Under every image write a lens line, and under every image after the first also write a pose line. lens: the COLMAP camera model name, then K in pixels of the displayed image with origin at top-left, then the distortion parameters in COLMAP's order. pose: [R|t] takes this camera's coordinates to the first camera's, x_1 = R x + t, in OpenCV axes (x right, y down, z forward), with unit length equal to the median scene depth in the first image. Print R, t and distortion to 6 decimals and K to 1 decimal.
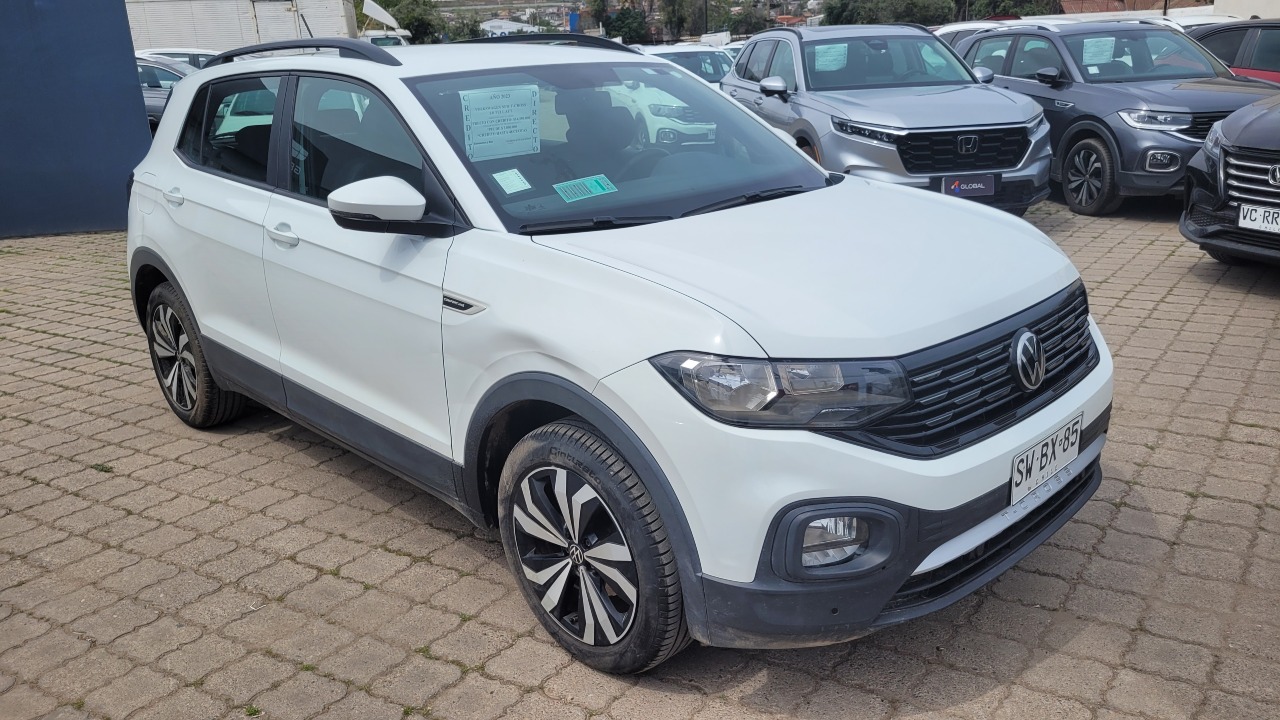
lens RADIAL K [[975.1, 0, 646.6], [0, 975.1, 362.7], [0, 0, 1]] dist [0.035131, -0.027590]
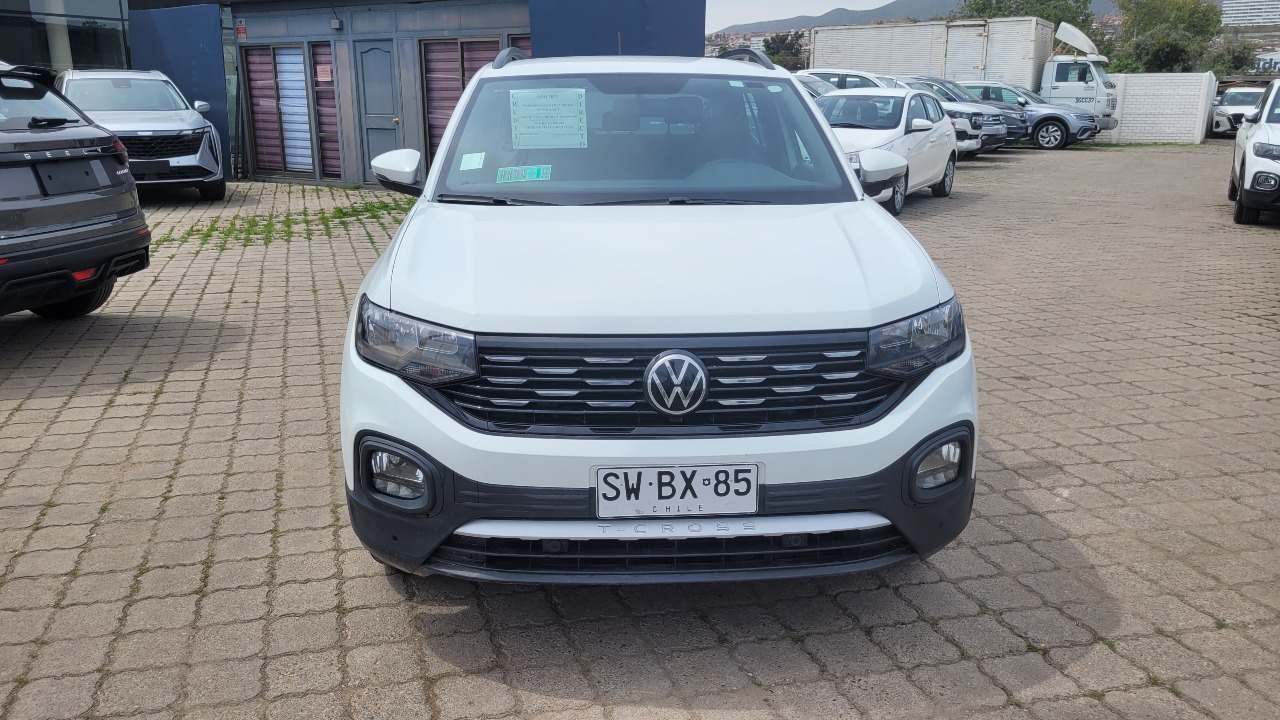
lens RADIAL K [[975.1, 0, 649.5], [0, 975.1, 358.5], [0, 0, 1]] dist [0.035131, -0.027590]
pose [[0.742664, 0.210170, -0.635829, 0.757431], [-0.228160, 0.972079, 0.054820, -0.056412], [0.629598, 0.104358, 0.769881, 0.197228]]
